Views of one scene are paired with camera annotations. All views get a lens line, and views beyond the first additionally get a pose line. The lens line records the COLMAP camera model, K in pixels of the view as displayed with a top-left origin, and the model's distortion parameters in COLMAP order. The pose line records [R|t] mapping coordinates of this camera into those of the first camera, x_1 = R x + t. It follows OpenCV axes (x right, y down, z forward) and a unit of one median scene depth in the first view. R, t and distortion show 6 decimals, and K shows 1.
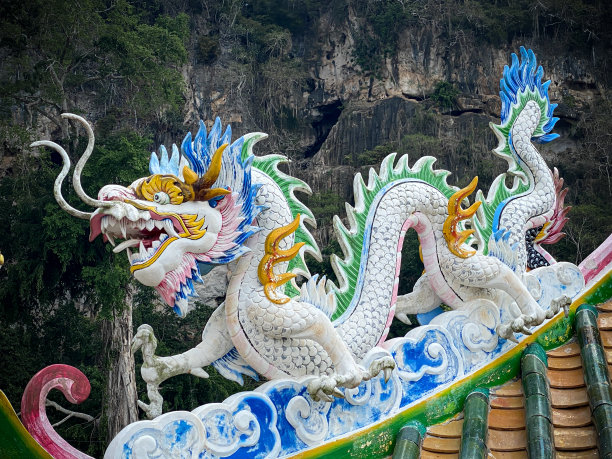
lens RADIAL K [[1236.9, 0, 304.5], [0, 1236.9, 221.4], [0, 0, 1]] dist [0.116798, 0.000000]
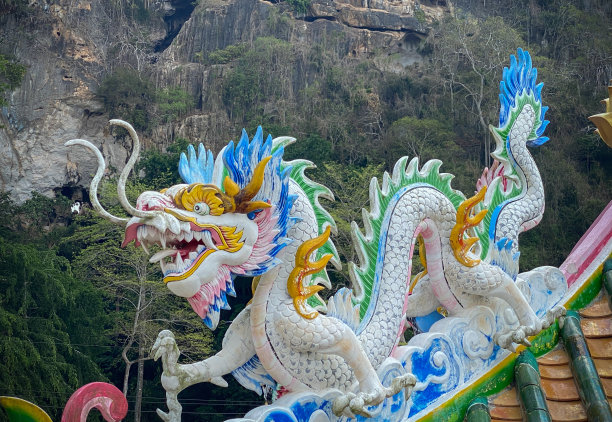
lens RADIAL K [[1238.2, 0, 312.3], [0, 1238.2, 183.9], [0, 0, 1]] dist [0.096593, 0.000000]
pose [[0.987864, 0.059420, 0.143508, -0.151406], [-0.067423, 0.996391, 0.051559, -0.083653], [-0.139927, -0.060609, 0.988305, 0.024538]]
